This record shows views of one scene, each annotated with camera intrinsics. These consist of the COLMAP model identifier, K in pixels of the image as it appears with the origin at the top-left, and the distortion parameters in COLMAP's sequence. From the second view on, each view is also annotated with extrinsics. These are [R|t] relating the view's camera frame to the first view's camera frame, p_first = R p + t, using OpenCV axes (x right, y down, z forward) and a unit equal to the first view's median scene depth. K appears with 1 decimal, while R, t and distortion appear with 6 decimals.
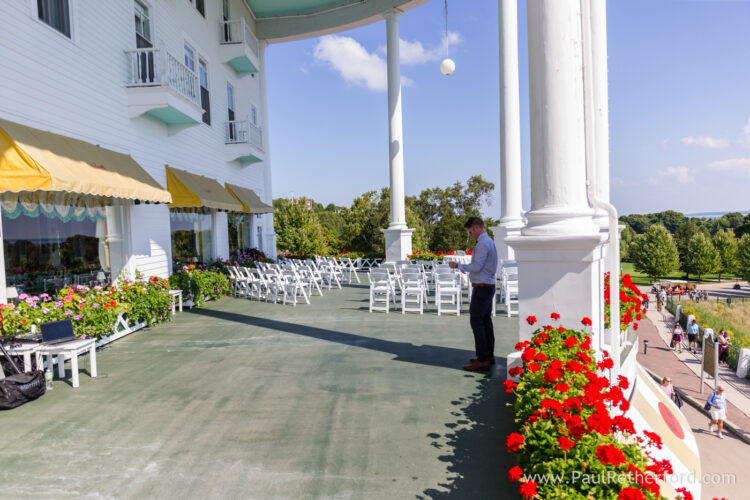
lens RADIAL K [[515.2, 0, 376.5], [0, 515.2, 254.2], [0, 0, 1]] dist [-0.036878, 0.014235]
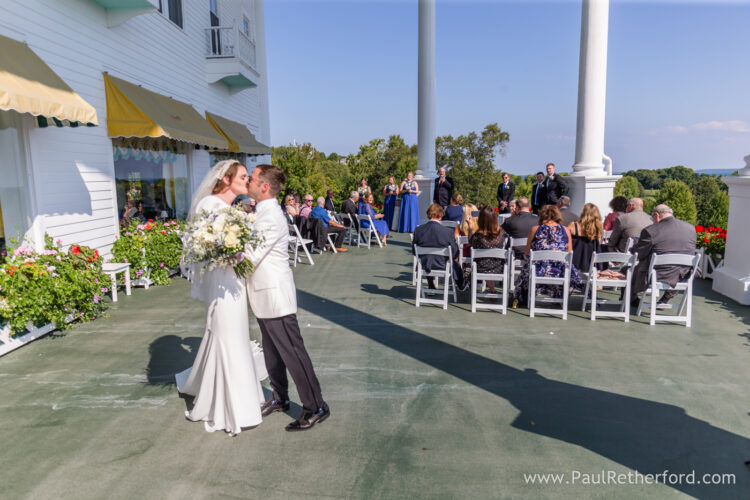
lens RADIAL K [[515.2, 0, 371.2], [0, 515.2, 248.1], [0, 0, 1]] dist [-0.036878, 0.014235]
pose [[0.999766, 0.018256, -0.011612, -0.041486], [-0.017231, 0.996404, 0.082958, -0.006815], [0.013084, -0.082738, 0.996485, 0.240314]]
